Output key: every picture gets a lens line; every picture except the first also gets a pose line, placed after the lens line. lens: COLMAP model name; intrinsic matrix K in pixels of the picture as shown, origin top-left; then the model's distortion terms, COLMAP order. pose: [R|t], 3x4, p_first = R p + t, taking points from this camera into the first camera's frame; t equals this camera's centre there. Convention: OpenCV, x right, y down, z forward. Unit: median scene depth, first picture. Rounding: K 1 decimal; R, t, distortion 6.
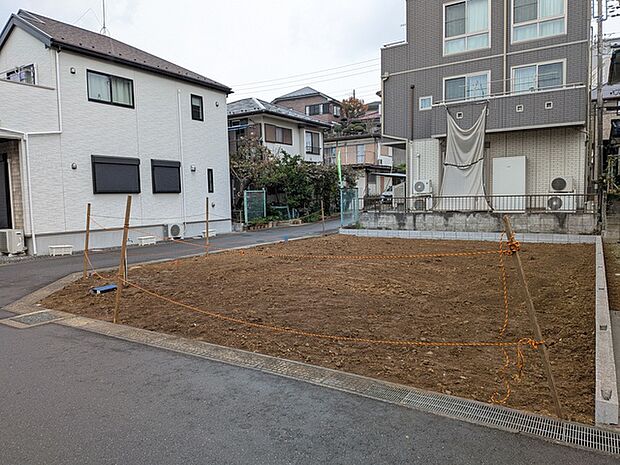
lens RADIAL K [[443.4, 0, 305.0], [0, 443.4, 231.2], [0, 0, 1]] dist [0.071919, -0.106128]
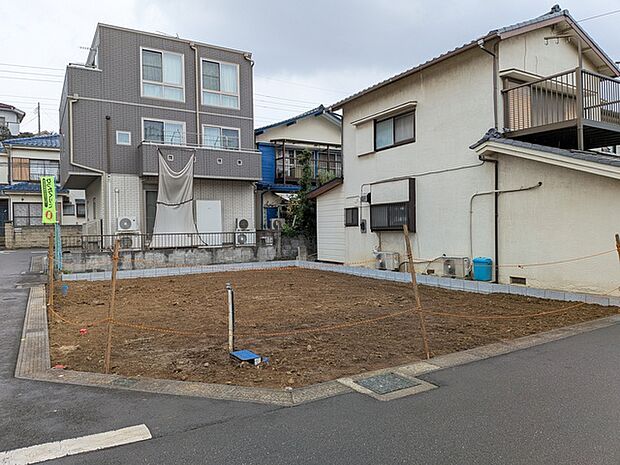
lens RADIAL K [[443.4, 0, 305.0], [0, 443.4, 231.2], [0, 0, 1]] dist [0.071919, -0.106128]
pose [[0.446821, 0.004341, 0.894613, -0.463520], [0.077207, 0.996070, -0.043395, -0.014432], [-0.891285, 0.088461, 0.444730, 0.262402]]
